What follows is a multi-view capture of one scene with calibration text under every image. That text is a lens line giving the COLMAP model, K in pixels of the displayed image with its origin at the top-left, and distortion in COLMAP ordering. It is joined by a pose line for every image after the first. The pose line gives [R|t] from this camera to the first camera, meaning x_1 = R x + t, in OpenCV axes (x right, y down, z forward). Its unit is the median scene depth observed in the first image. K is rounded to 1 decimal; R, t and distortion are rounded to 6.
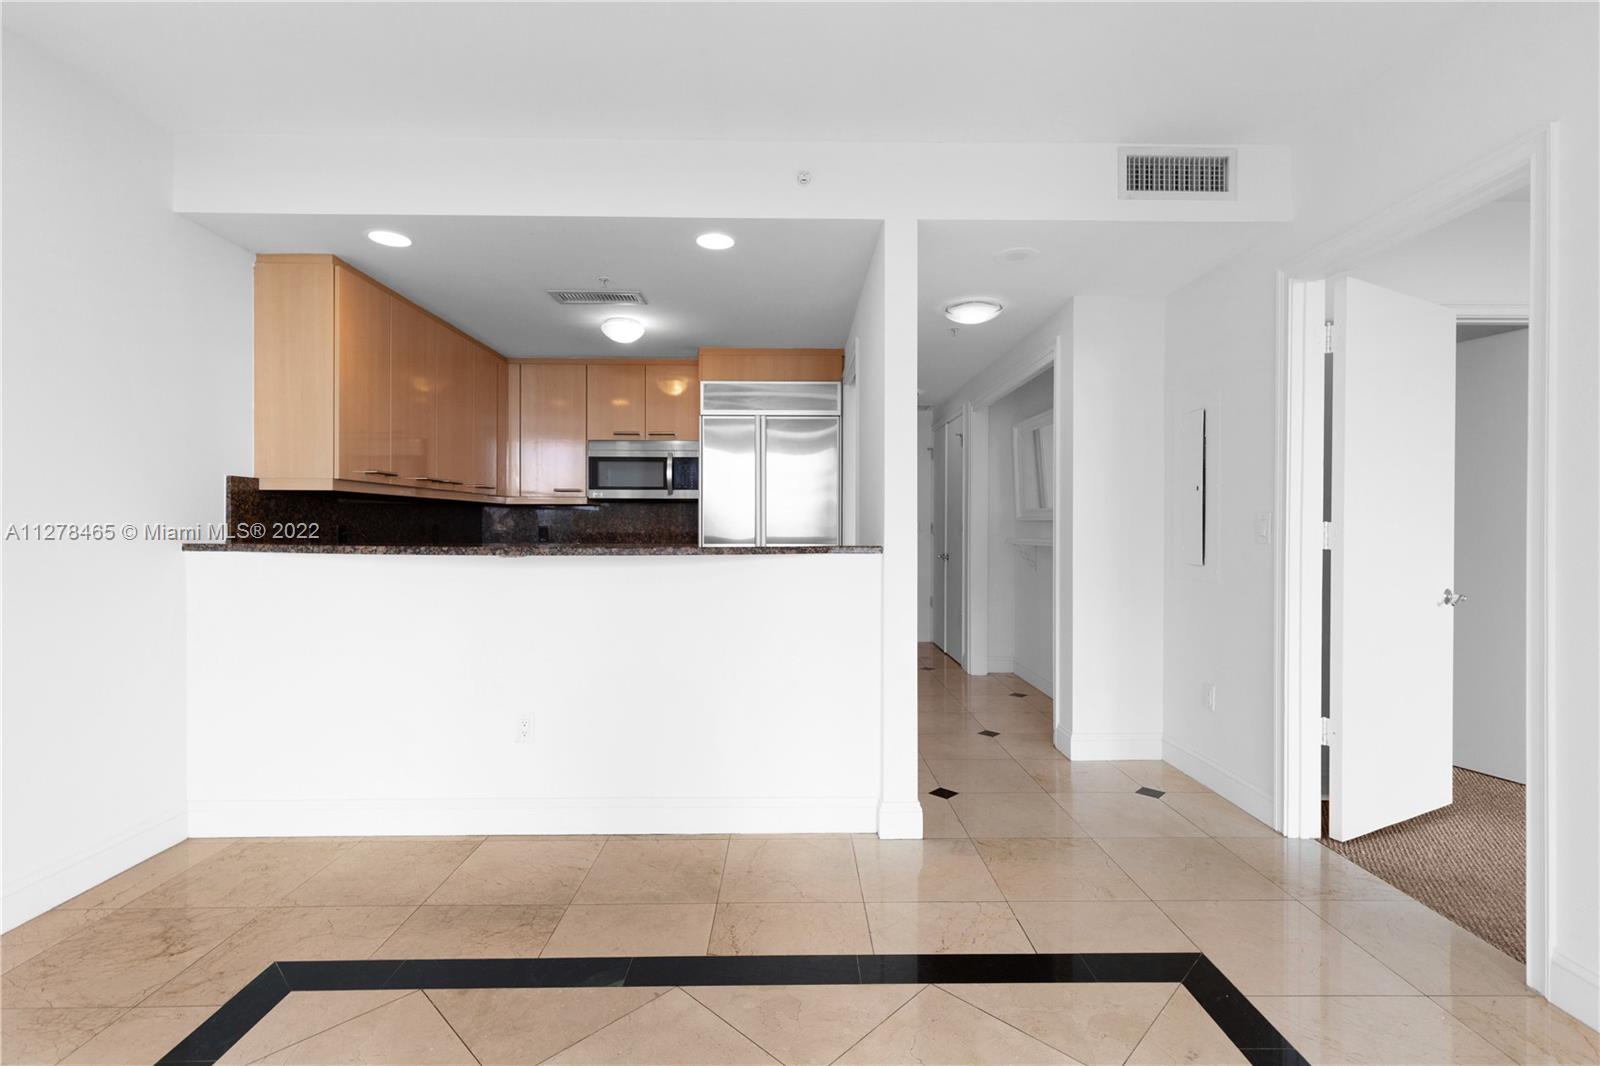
lens RADIAL K [[724.5, 0, 800.0], [0, 724.5, 533.0], [0, 0, 1]] dist [0.000148, -0.000002]
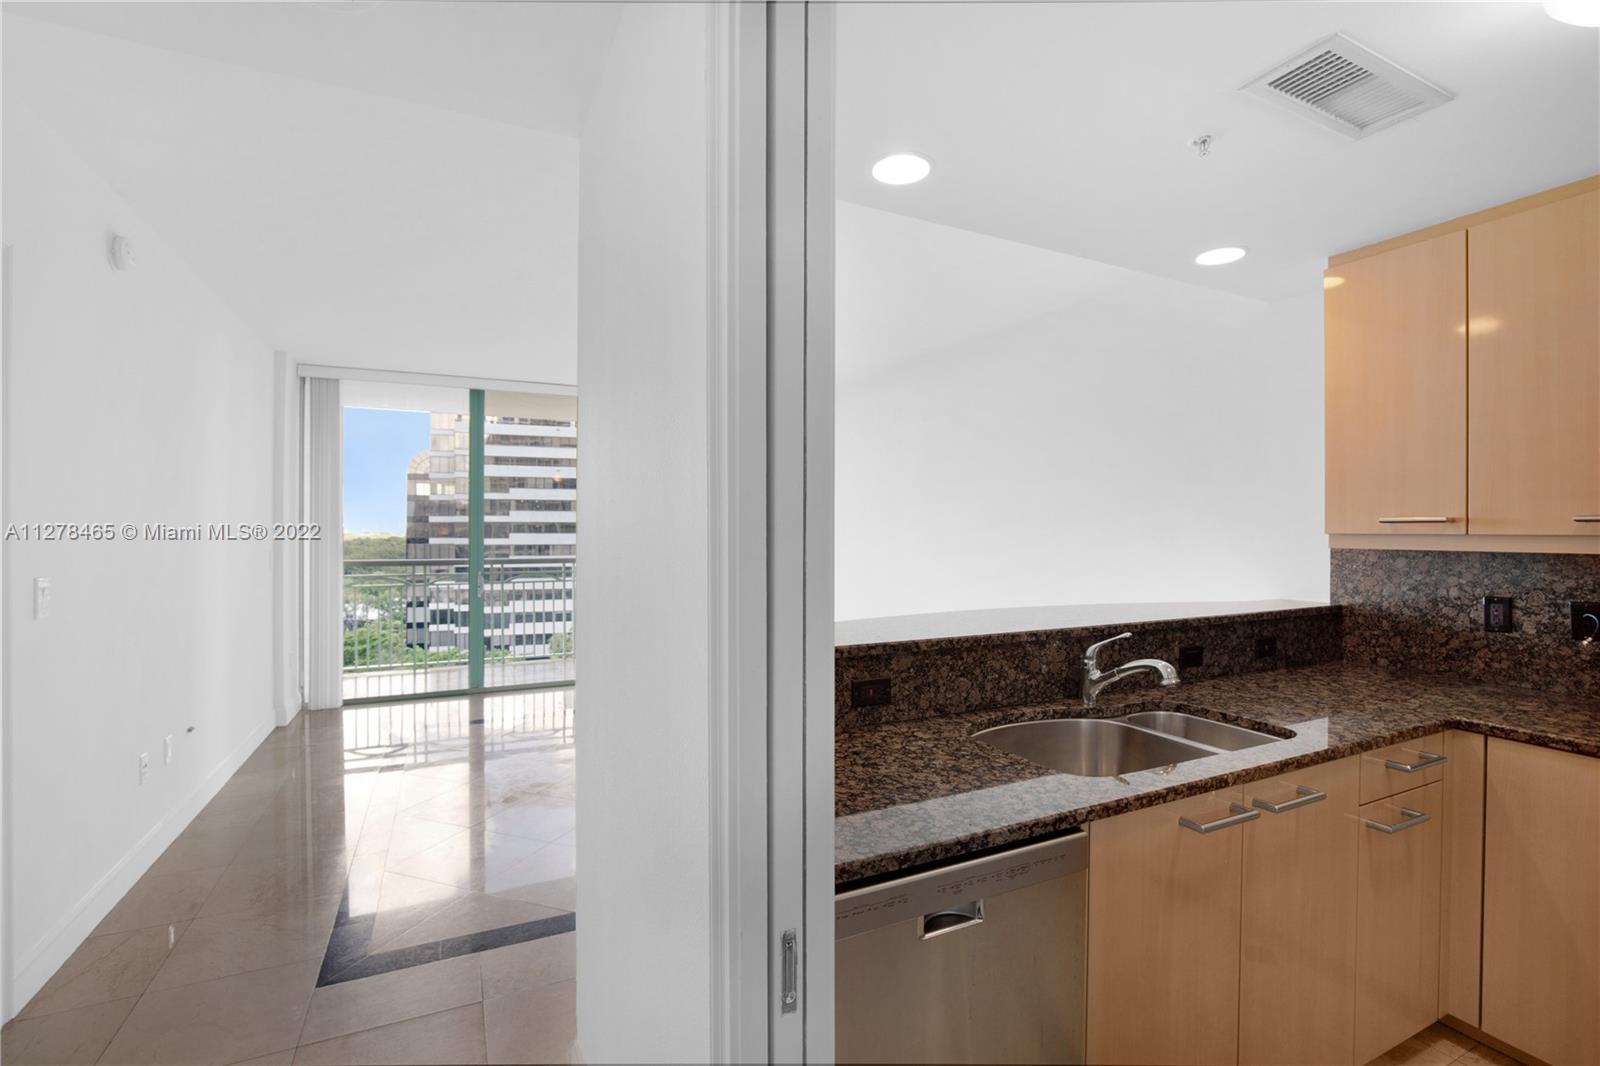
lens RADIAL K [[724.5, 0, 800.0], [0, 724.5, 533.0], [0, 0, 1]] dist [0.000148, -0.000002]
pose [[-0.902638, 0.000481, -0.430401, 0.217959], [-0.005426, 0.999907, 0.012499, -0.075726], [0.430367, 0.013617, -0.902551, 1.341654]]
